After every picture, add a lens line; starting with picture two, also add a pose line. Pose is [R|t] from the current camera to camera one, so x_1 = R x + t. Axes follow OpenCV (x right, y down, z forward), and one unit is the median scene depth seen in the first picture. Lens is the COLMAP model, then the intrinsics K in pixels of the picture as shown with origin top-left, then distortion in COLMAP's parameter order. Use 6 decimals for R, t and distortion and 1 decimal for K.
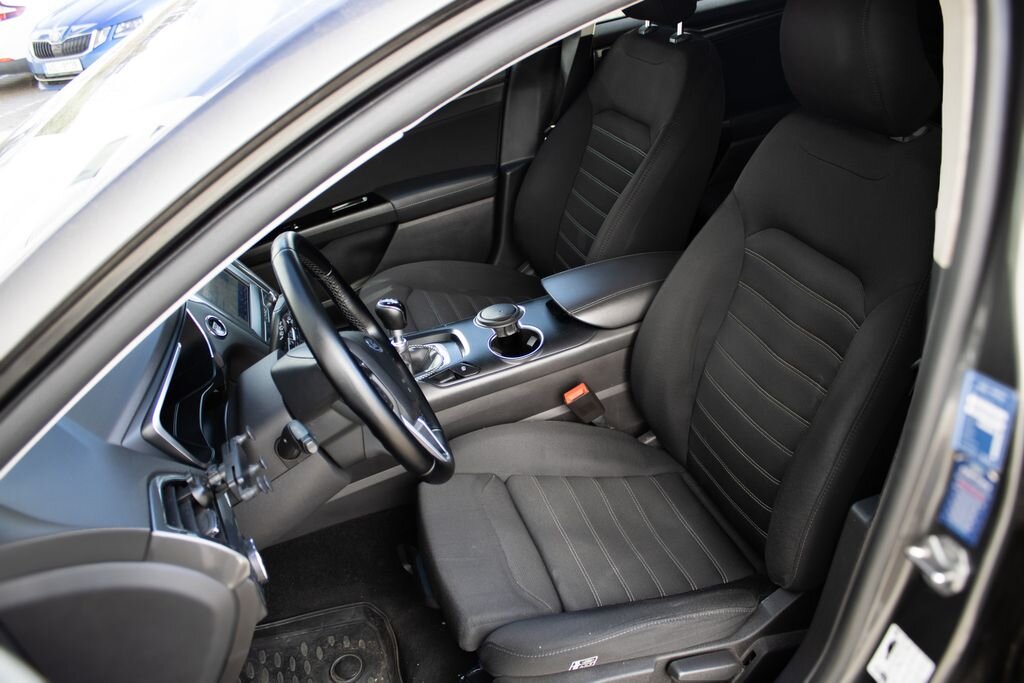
lens RADIAL K [[844.5, 0, 512.0], [0, 844.5, 341.5], [0, 0, 1]] dist [-0.176913, 0.173510]
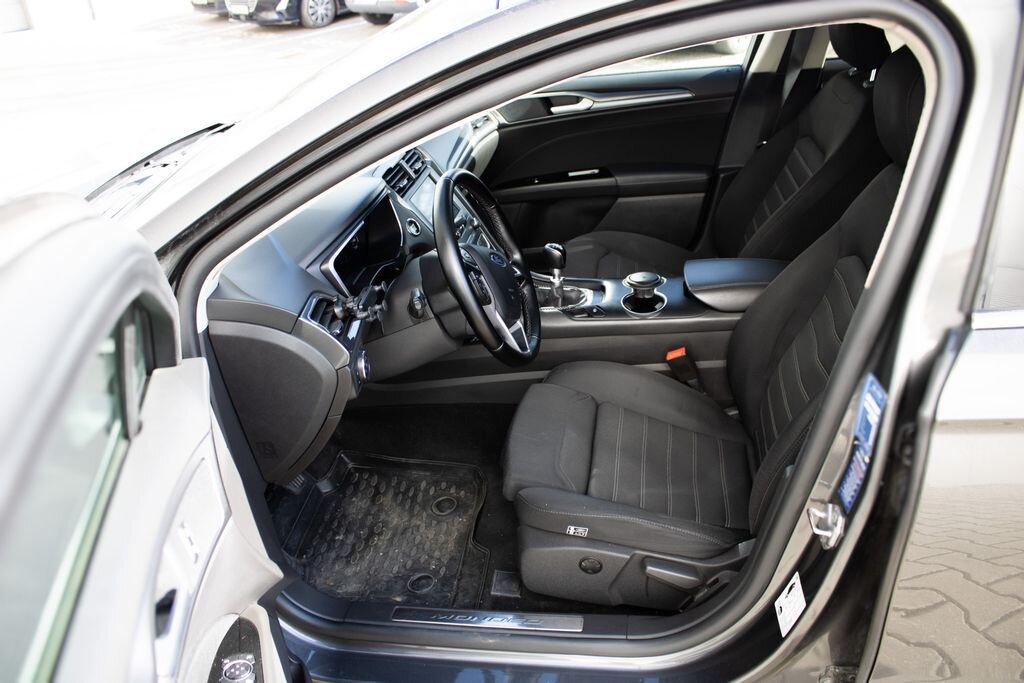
lens RADIAL K [[844.5, 0, 512.0], [0, 844.5, 341.5], [0, 0, 1]] dist [-0.176913, 0.173510]
pose [[0.902465, 0.264921, -0.339668, 0.268423], [-0.259075, 0.963777, 0.063355, 0.028728], [0.344148, 0.030824, 0.938409, -0.222883]]
